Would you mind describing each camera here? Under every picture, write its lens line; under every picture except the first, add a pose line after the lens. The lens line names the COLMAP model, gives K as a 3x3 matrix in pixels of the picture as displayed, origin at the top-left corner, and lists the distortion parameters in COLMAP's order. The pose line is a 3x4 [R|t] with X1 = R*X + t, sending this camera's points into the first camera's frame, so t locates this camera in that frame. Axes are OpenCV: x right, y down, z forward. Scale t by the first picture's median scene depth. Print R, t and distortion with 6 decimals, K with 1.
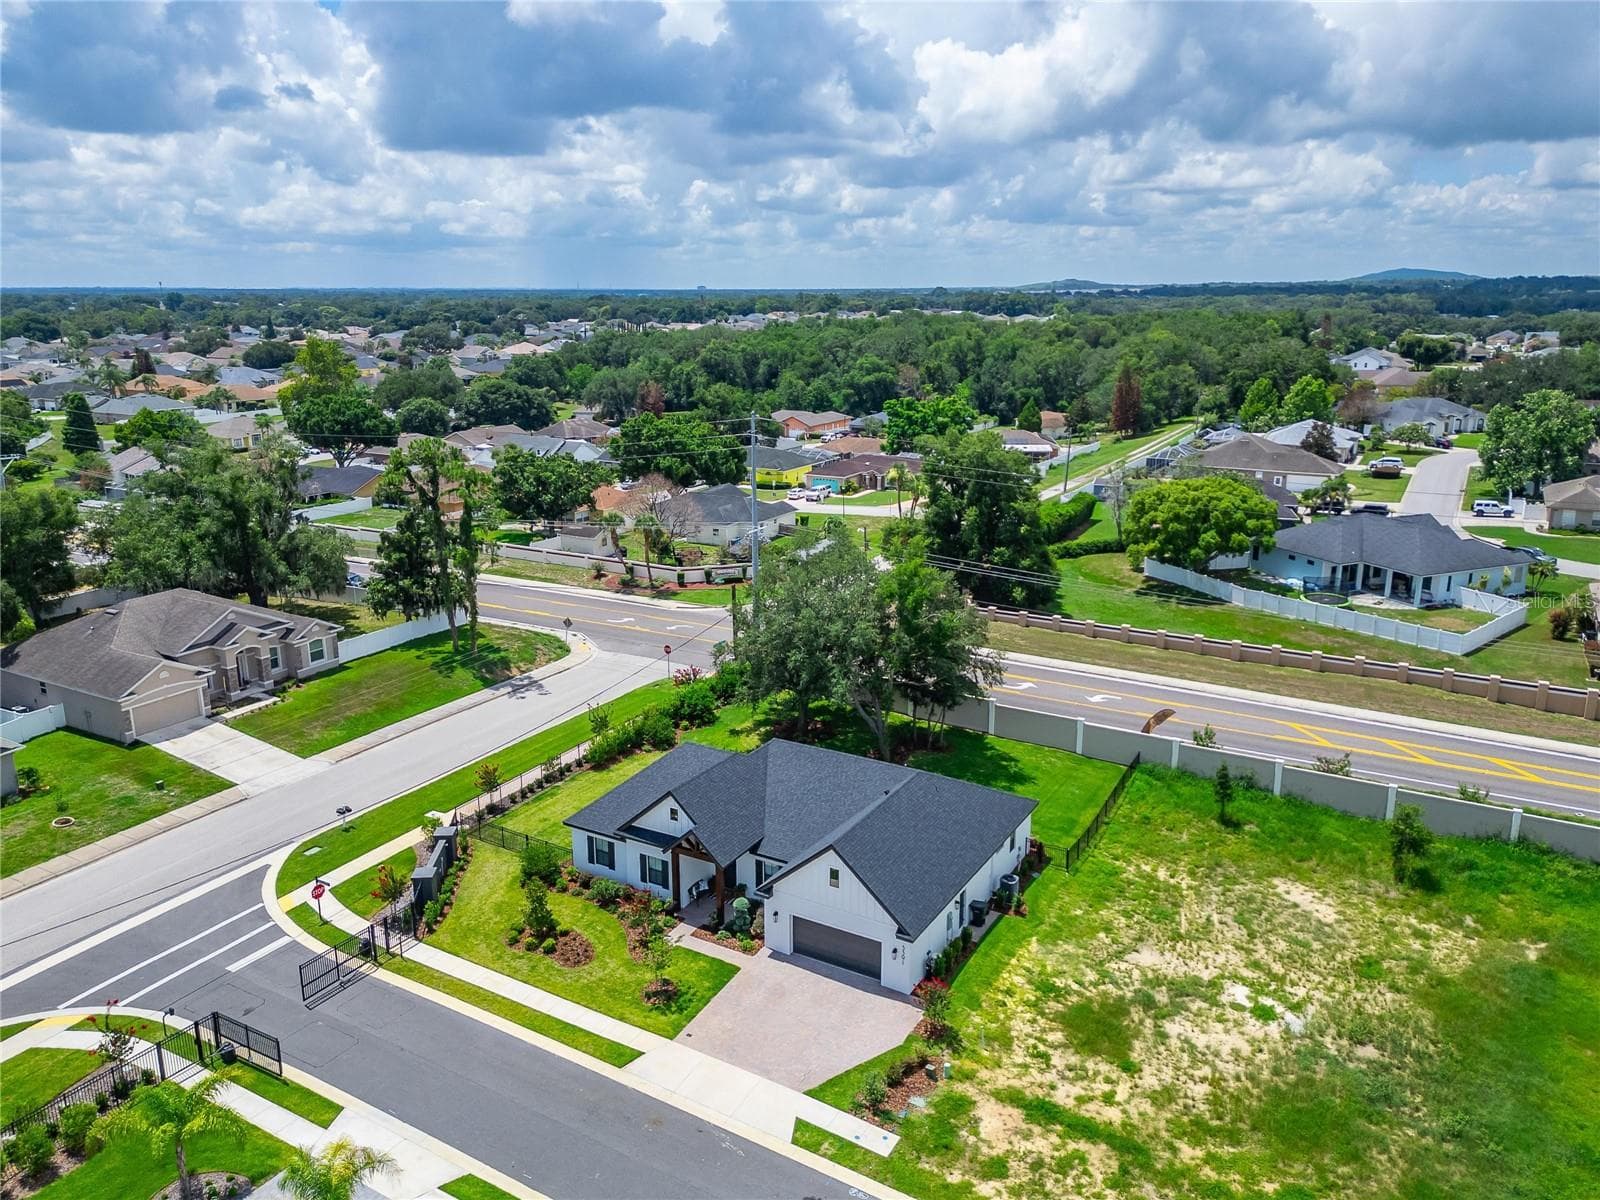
lens RADIAL K [[1174.0, 0, 795.1], [0, 1174.0, 604.2], [0, 0, 1]] dist [0.085195, -0.091311]
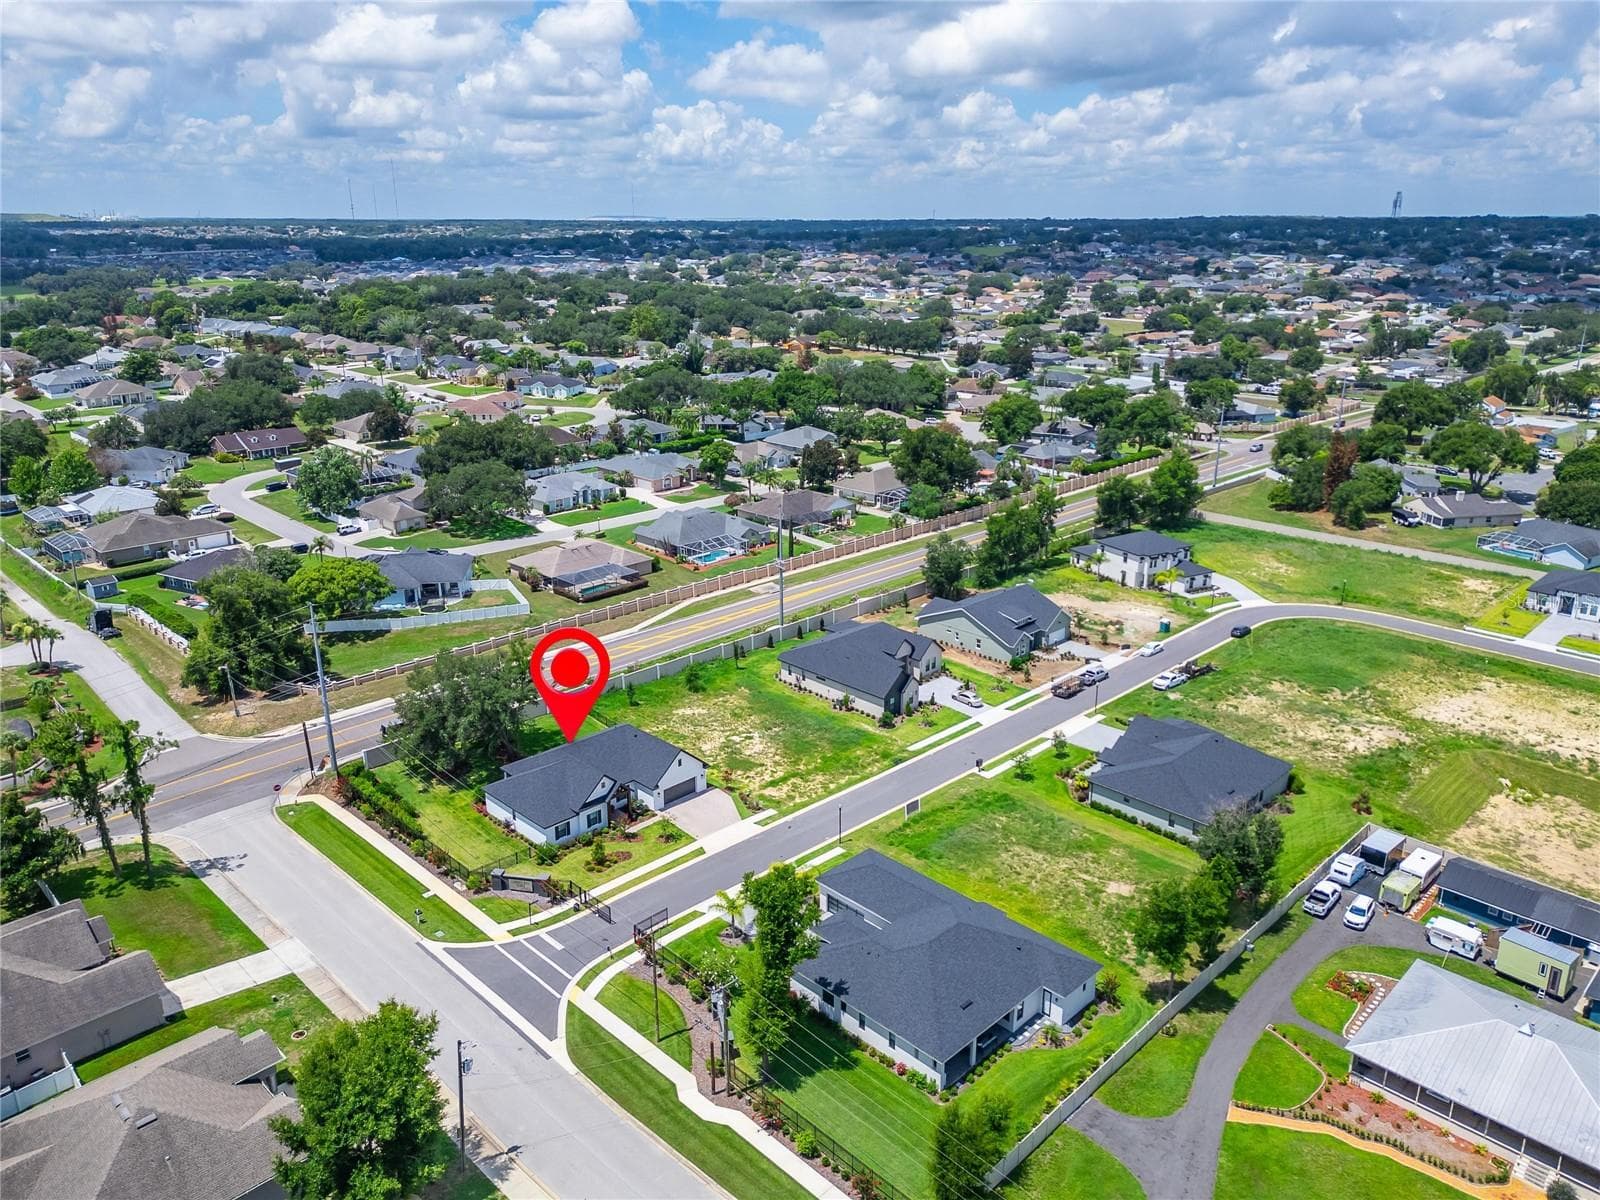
lens RADIAL K [[1143.5, 0, 794.0], [0, 1143.5, 592.5], [0, 0, 1]] dist [0.088422, -0.090357]
pose [[0.257223, -0.295144, 0.920178, -1.814083], [0.251126, 0.939919, 0.231277, -0.539205], [-0.933152, 0.171591, 0.315886, -0.035530]]
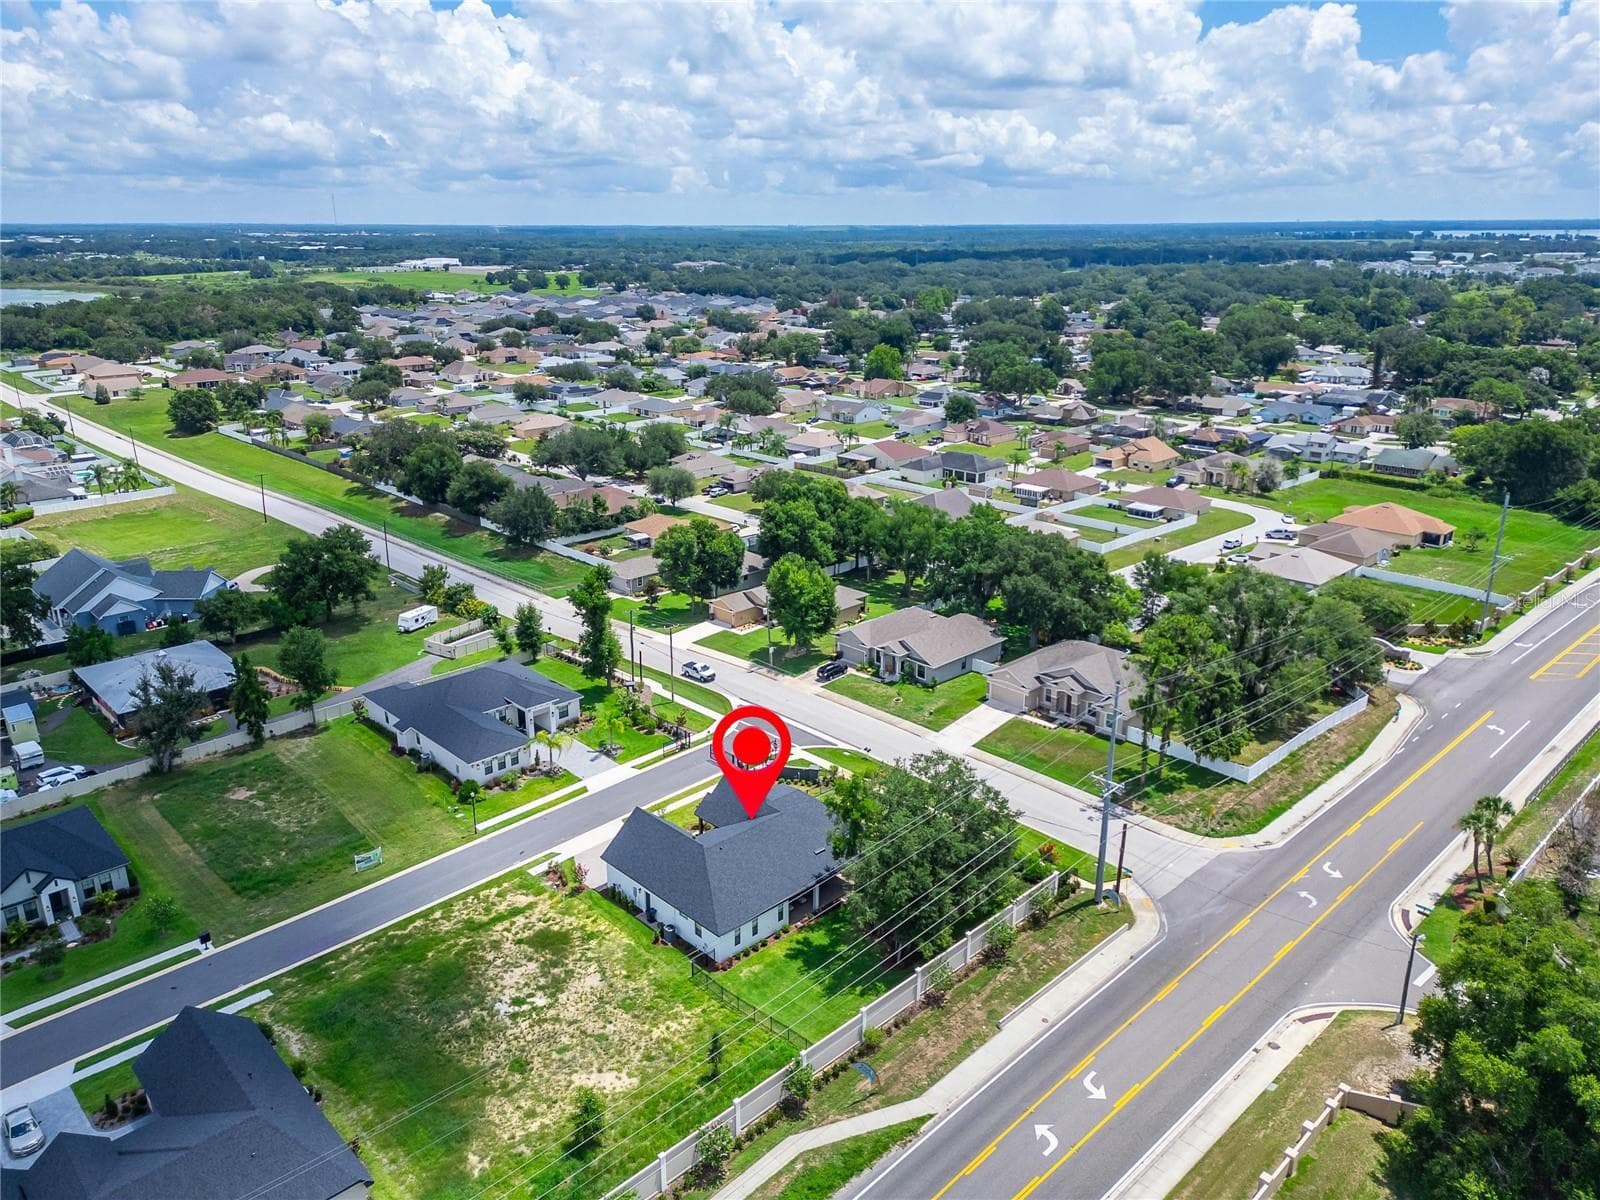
lens RADIAL K [[1143.5, 0, 794.0], [0, 1143.5, 592.5], [0, 0, 1]] dist [0.088422, -0.090357]
pose [[-0.276429, 0.302399, -0.912218, 1.481814], [-0.246432, 0.895163, 0.371422, -0.834577], [0.928902, 0.327471, -0.172928, 1.318831]]
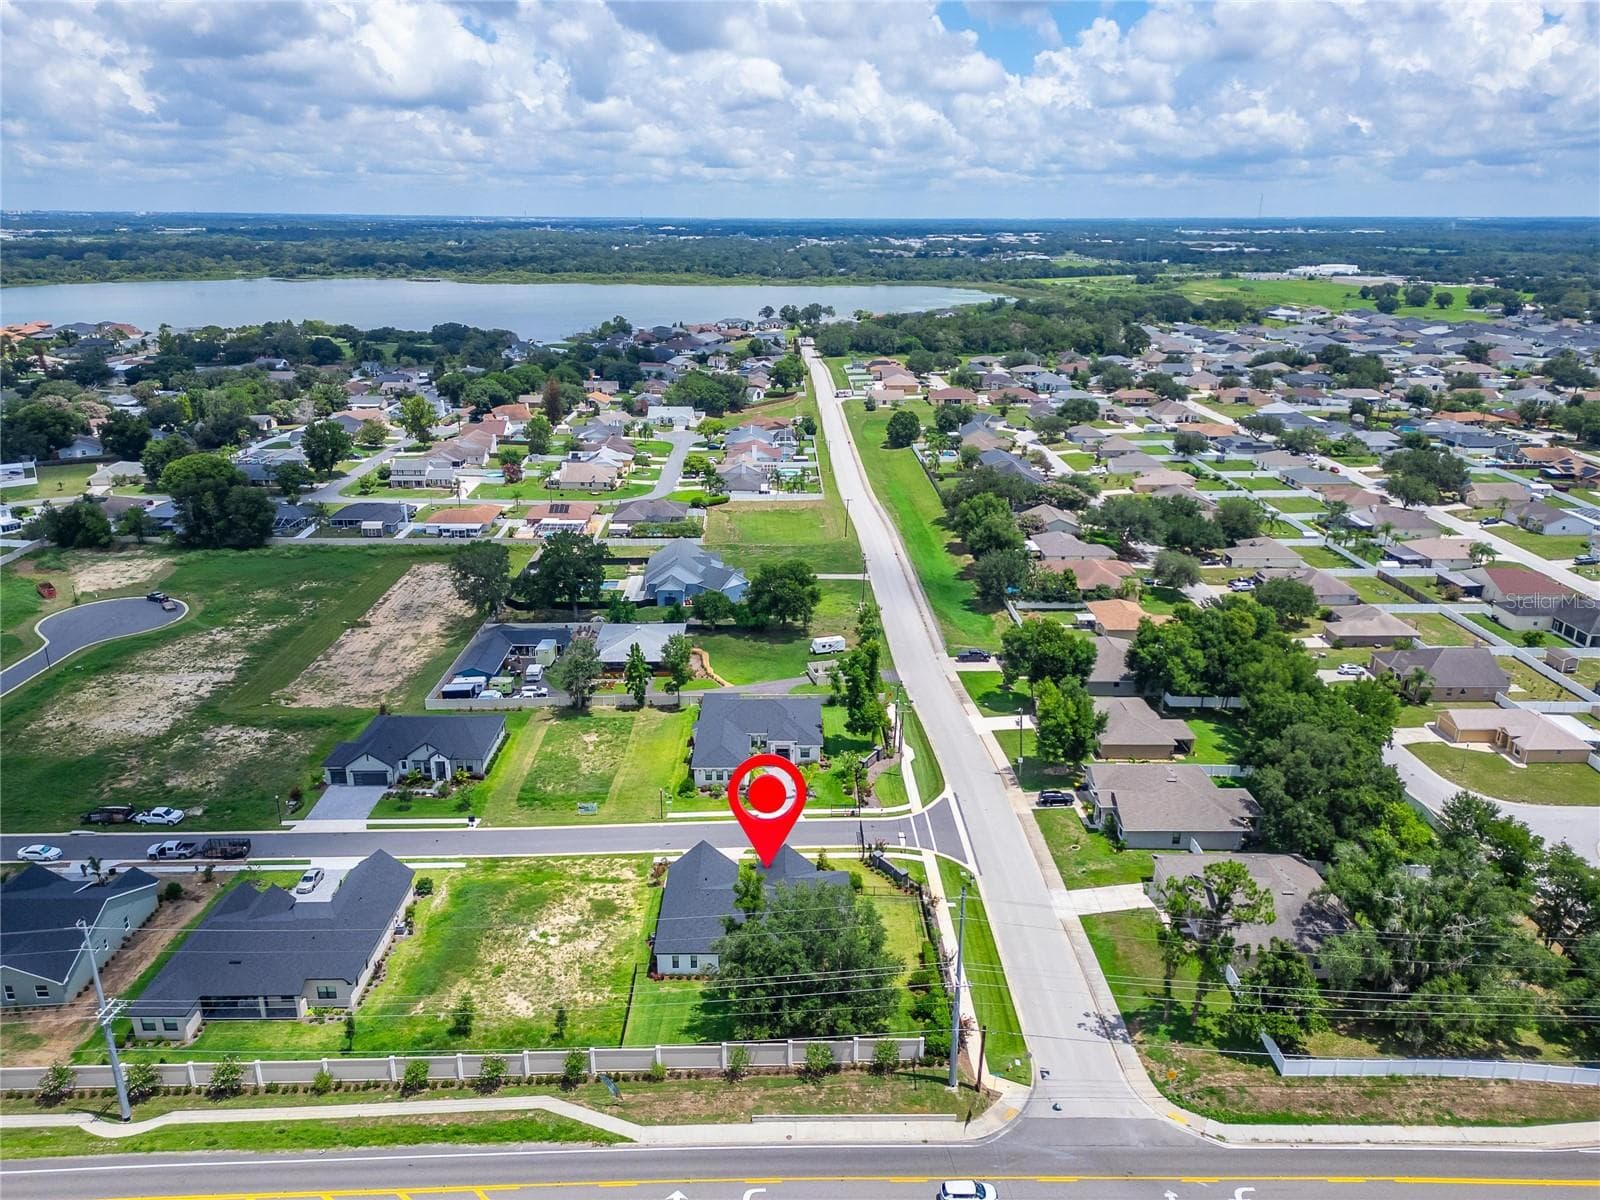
lens RADIAL K [[1135.0, 0, 788.8], [0, 1135.0, 616.5], [0, 0, 1]] dist [0.093978, -0.084531]
pose [[-0.860712, 0.174763, -0.478156, 0.886504], [-0.128830, 0.833891, 0.536683, -1.427201], [0.492522, 0.523530, -0.695225, 2.319663]]
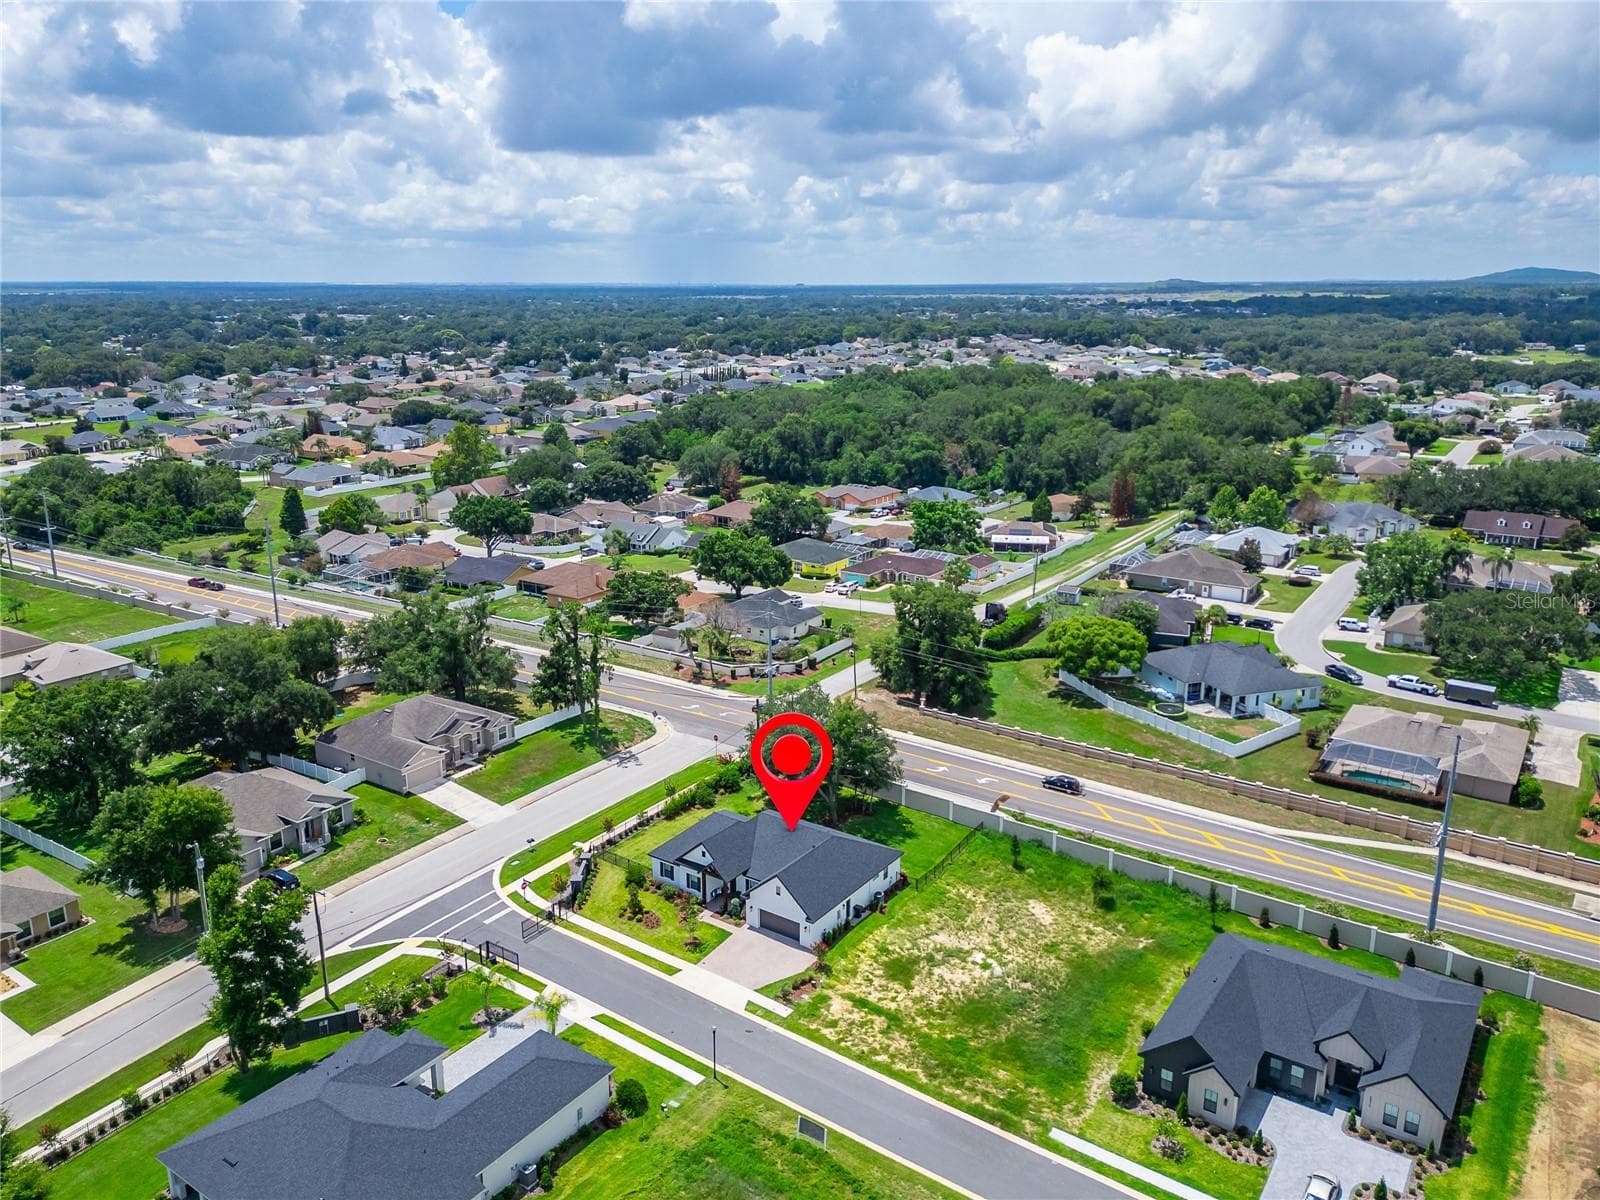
lens RADIAL K [[1180.0, 0, 796.7], [0, 1180.0, 580.7], [0, 0, 1]] dist [0.090248, -0.099336]
pose [[0.996780, 0.022485, -0.076970, 0.190638], [-0.023699, 0.999608, -0.014894, -0.246312], [0.076605, 0.016671, 0.996922, -0.946318]]
